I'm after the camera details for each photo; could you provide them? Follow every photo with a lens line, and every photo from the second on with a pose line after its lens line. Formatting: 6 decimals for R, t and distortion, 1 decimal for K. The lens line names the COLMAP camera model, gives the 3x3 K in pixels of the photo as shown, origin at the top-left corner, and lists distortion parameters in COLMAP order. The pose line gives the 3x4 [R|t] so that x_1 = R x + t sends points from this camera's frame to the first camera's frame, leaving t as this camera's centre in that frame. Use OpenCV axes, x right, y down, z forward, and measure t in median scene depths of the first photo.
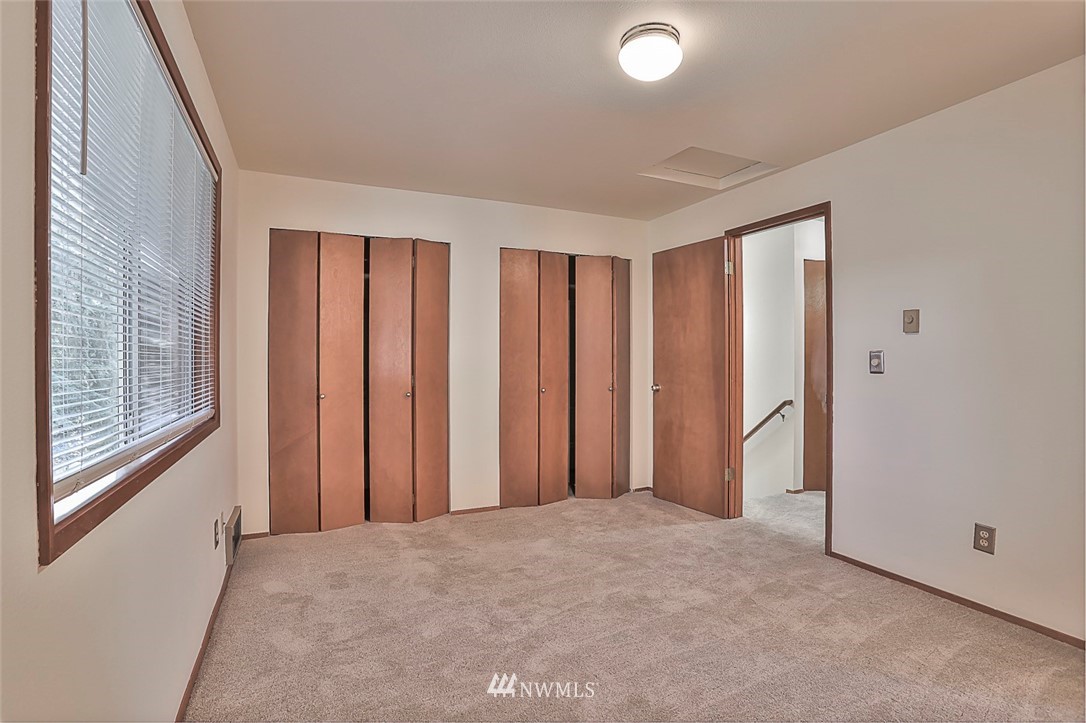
lens RADIAL K [[533.7, 0, 540.5], [0, 533.7, 356.0], [0, 0, 1]] dist [-0.054358, 0.027326]
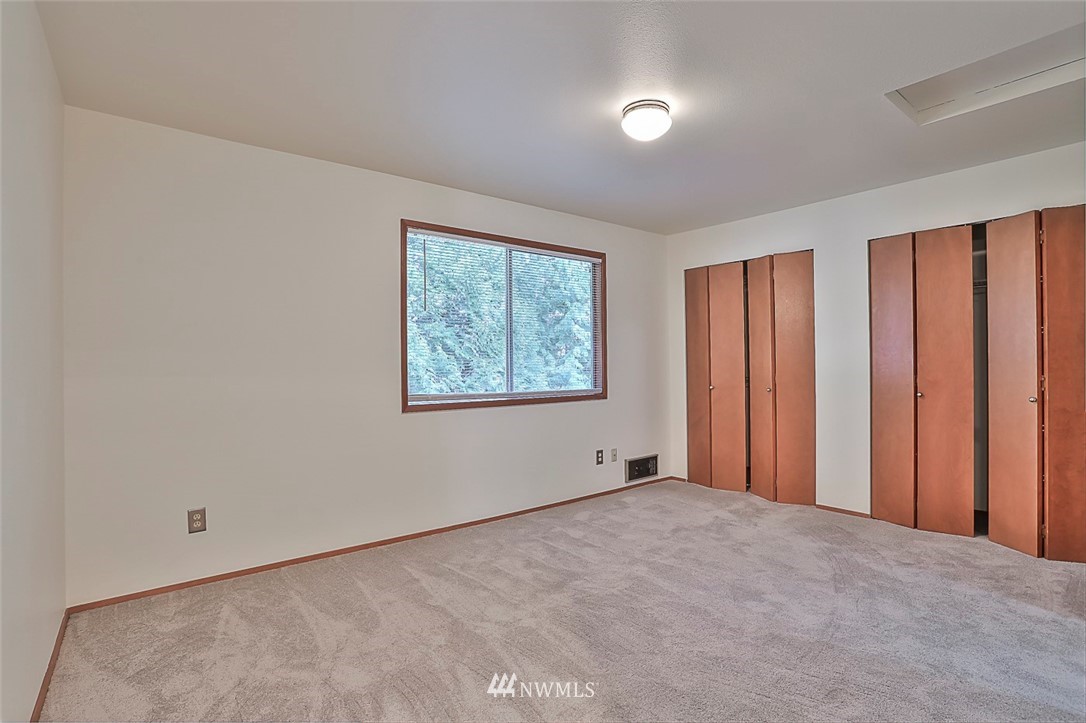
lens RADIAL K [[533.7, 0, 540.5], [0, 533.7, 356.0], [0, 0, 1]] dist [-0.054358, 0.027326]
pose [[0.239861, -0.008997, -0.970766, 0.749055], [0.014885, 0.999874, -0.005589, -0.002664], [0.970693, -0.013109, 0.239965, 0.237301]]
